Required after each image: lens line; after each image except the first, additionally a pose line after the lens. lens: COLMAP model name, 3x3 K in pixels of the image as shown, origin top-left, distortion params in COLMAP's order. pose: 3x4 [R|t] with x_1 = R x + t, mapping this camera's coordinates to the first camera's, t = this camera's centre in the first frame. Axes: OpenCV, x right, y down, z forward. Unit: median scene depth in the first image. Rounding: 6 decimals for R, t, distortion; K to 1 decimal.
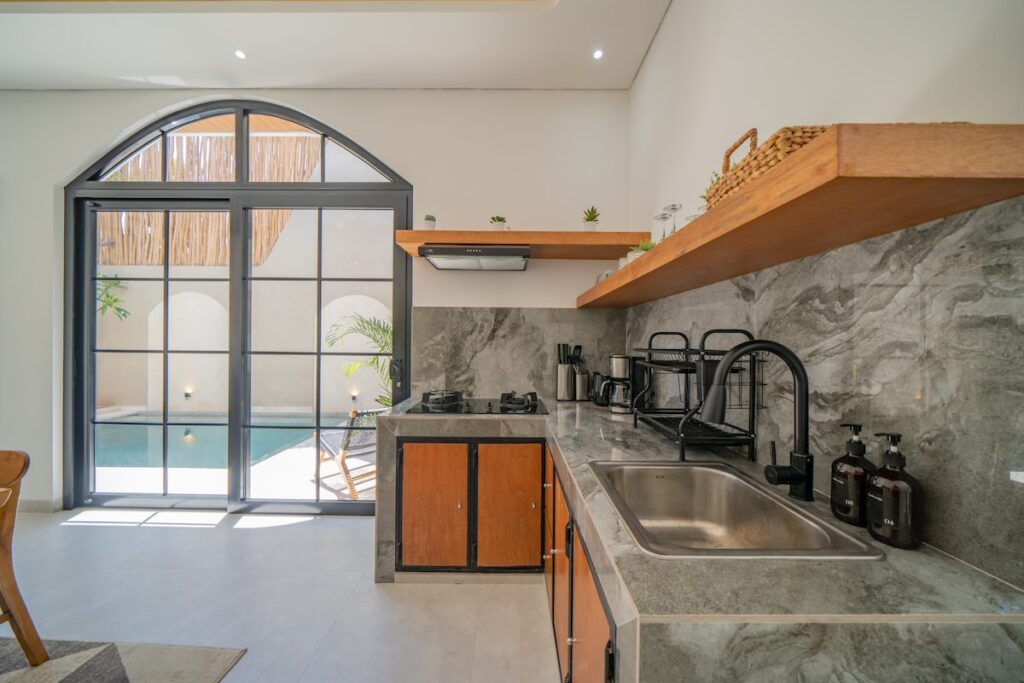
lens RADIAL K [[349.1, 0, 512.7], [0, 349.1, 345.1], [0, 0, 1]] dist [-0.003973, 0.000269]
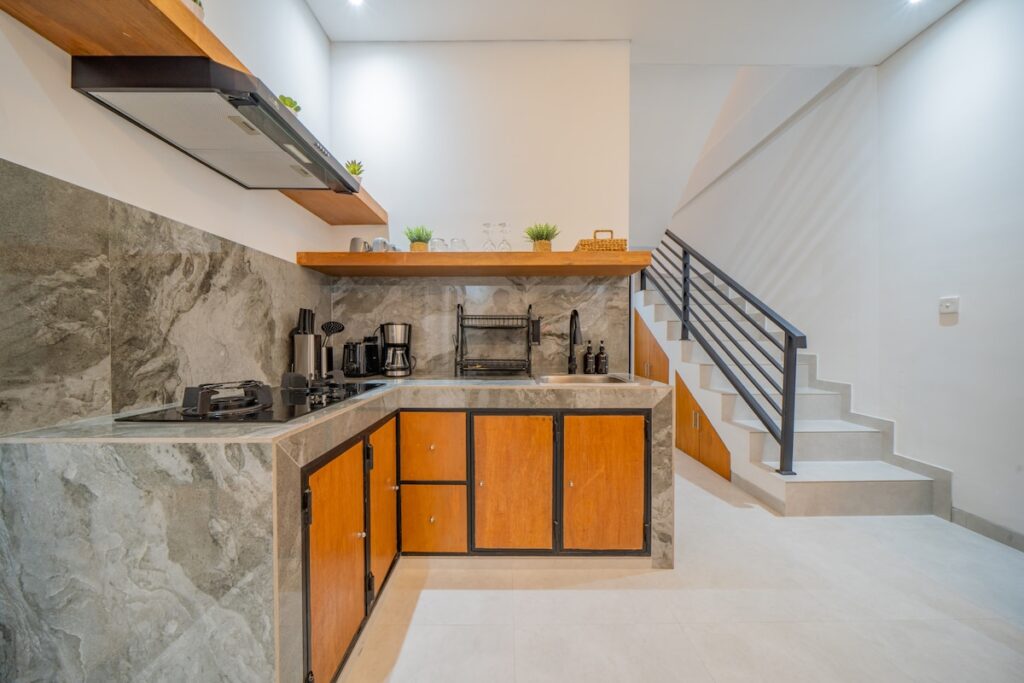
lens RADIAL K [[349.1, 0, 511.2], [0, 349.1, 344.9], [0, 0, 1]] dist [-0.003973, 0.000269]
pose [[-0.011224, -0.021763, 0.999700, -0.610736], [0.011526, 0.999694, 0.021893, 0.062226], [-0.999871, 0.011768, -0.010970, 0.530245]]
